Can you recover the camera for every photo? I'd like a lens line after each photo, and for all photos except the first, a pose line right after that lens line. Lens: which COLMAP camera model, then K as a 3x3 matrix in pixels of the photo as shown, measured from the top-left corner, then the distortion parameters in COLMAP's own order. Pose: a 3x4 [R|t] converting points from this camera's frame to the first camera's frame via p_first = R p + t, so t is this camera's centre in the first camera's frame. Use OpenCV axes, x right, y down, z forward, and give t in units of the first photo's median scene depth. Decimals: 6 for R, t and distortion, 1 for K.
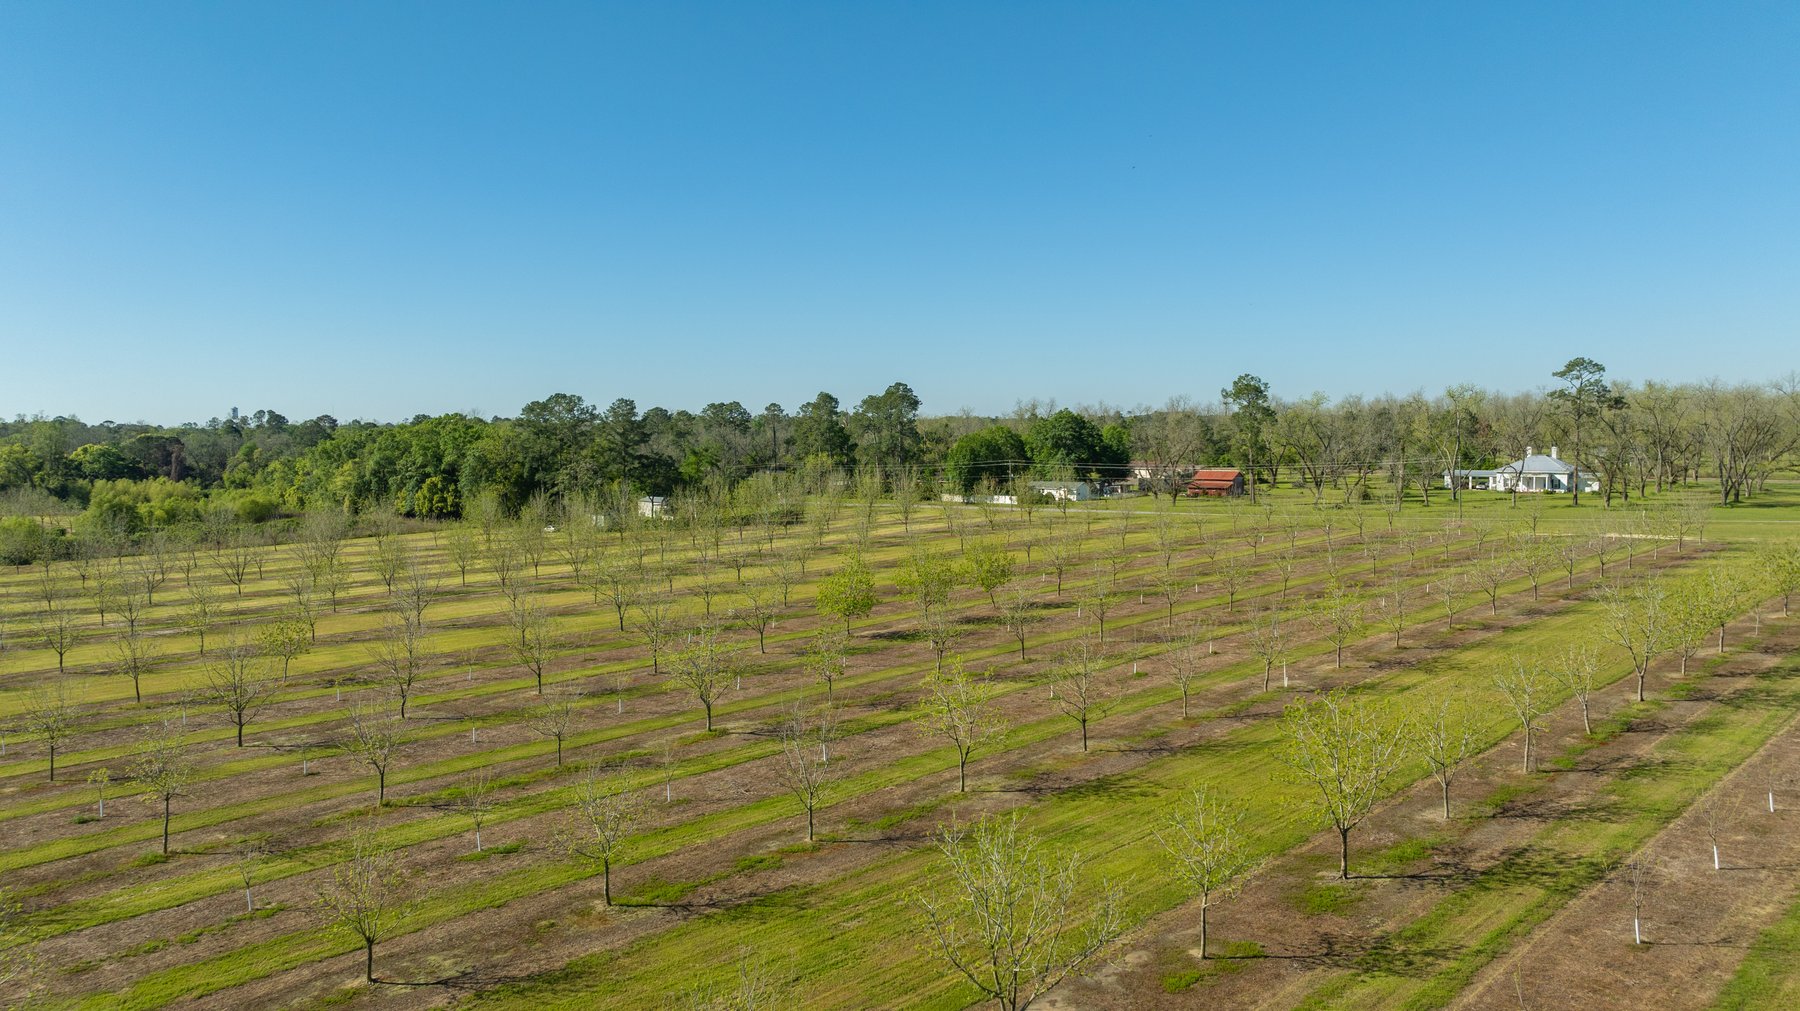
lens RADIAL K [[1294.5, 0, 886.3], [0, 1294.5, 505.2], [0, 0, 1]] dist [-0.004678, -0.005097]
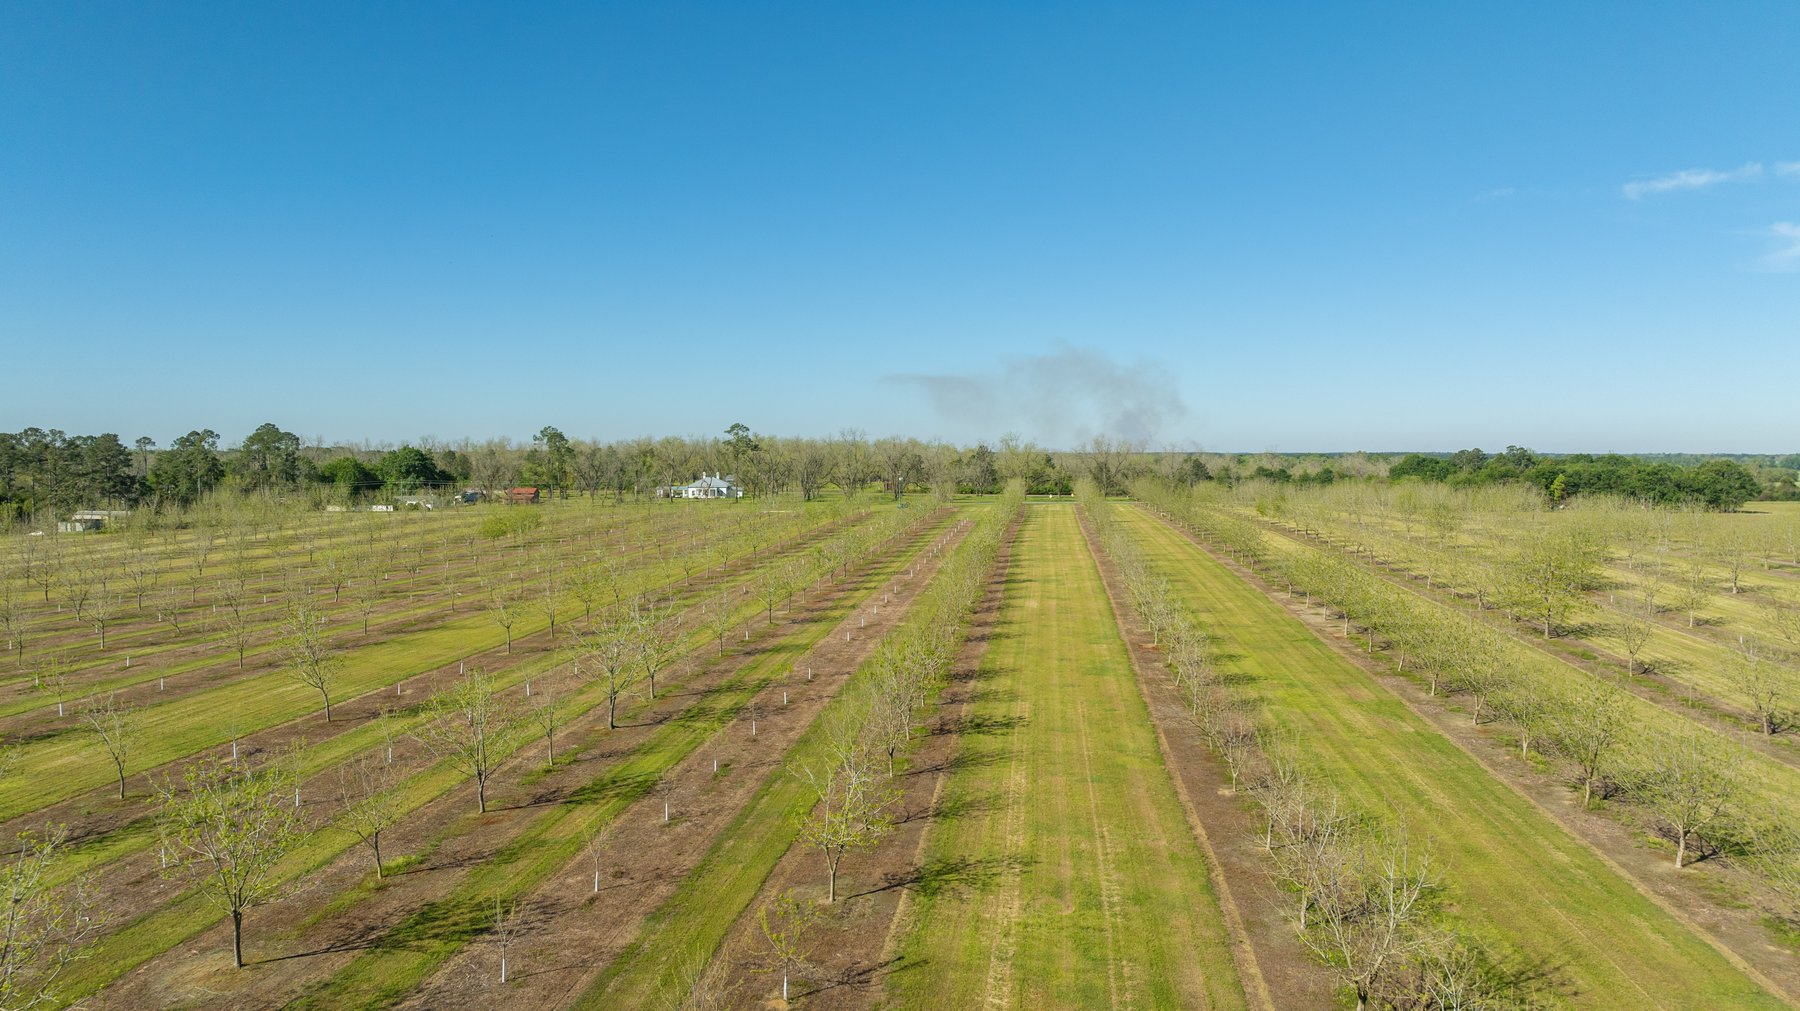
lens RADIAL K [[1266.4, 0, 895.3], [0, 1266.4, 493.4], [0, 0, 1]] dist [-0.040864, 0.042824]
pose [[0.784782, -0.006925, 0.619733, -0.349083], [0.030077, 0.999185, -0.026923, 0.036275], [-0.619042, 0.039768, 0.784351, -0.477261]]
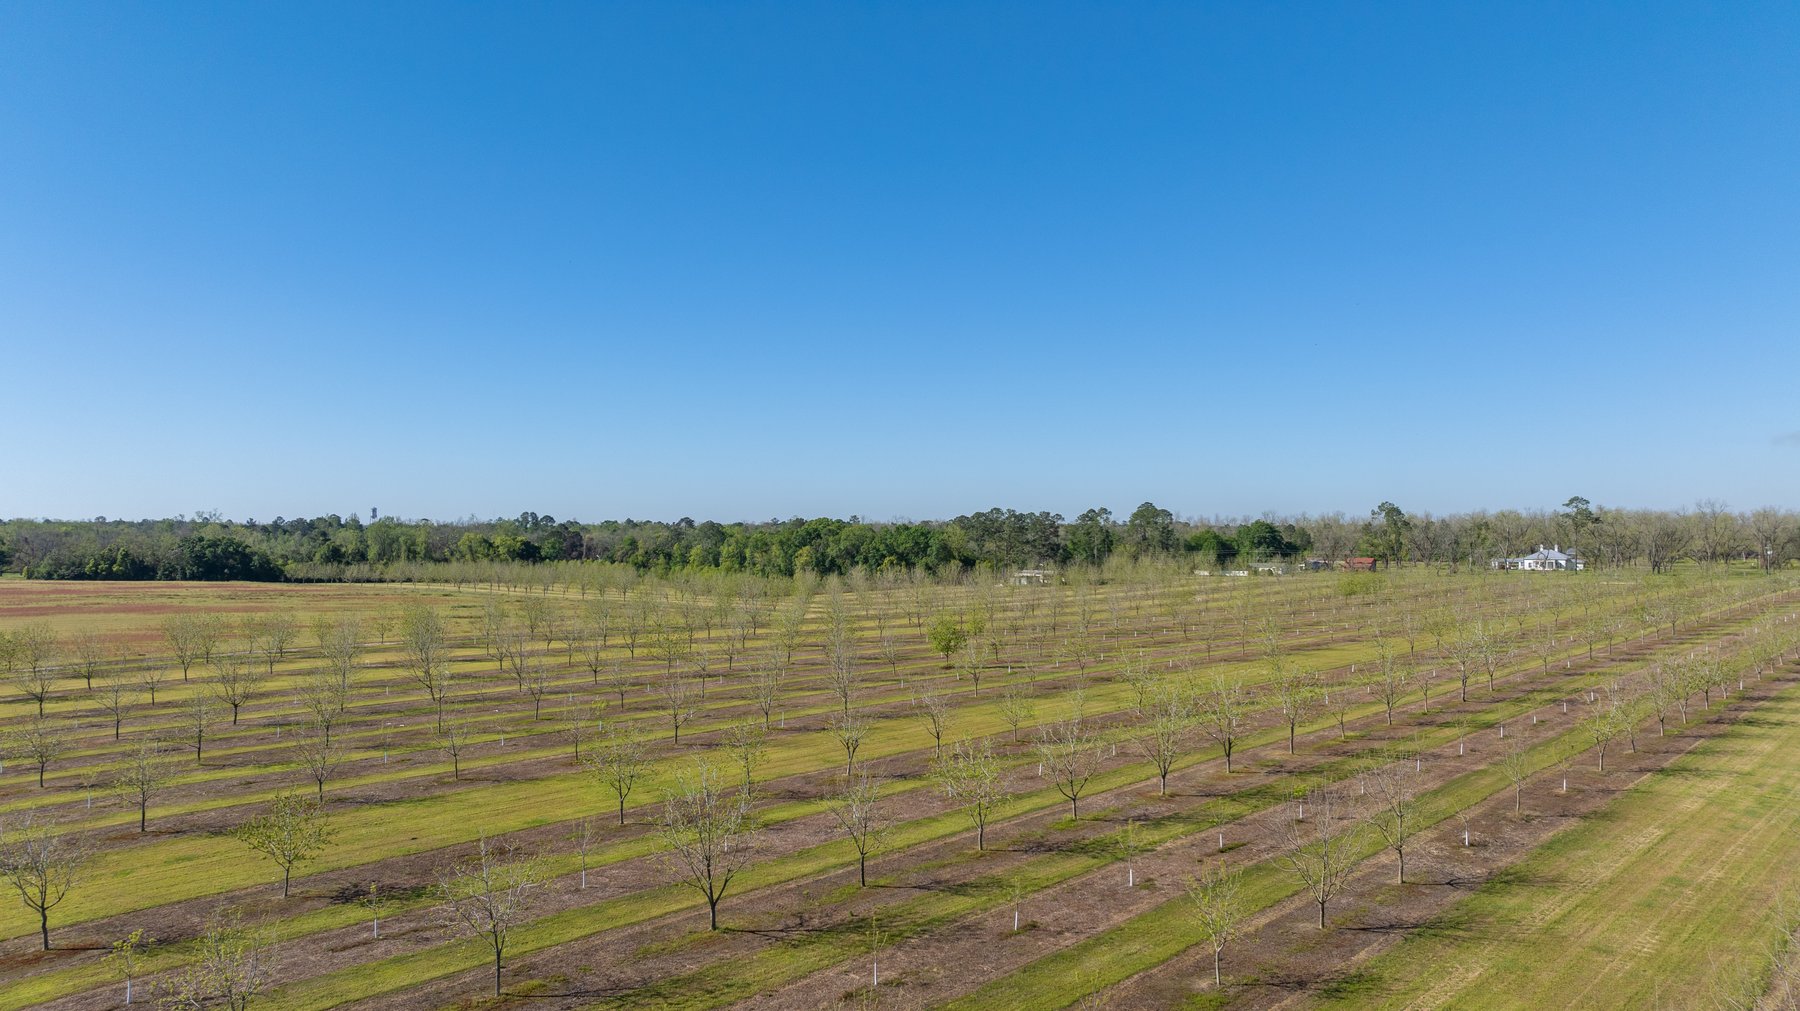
lens RADIAL K [[1266.4, 0, 907.0], [0, 1266.4, 508.8], [0, 0, 1]] dist [-0.040864, 0.042824]
pose [[0.998791, 0.012034, 0.047667, -0.446937], [-0.008171, 0.996727, -0.080426, 0.050830], [-0.048479, 0.079939, 0.995620, -0.660079]]
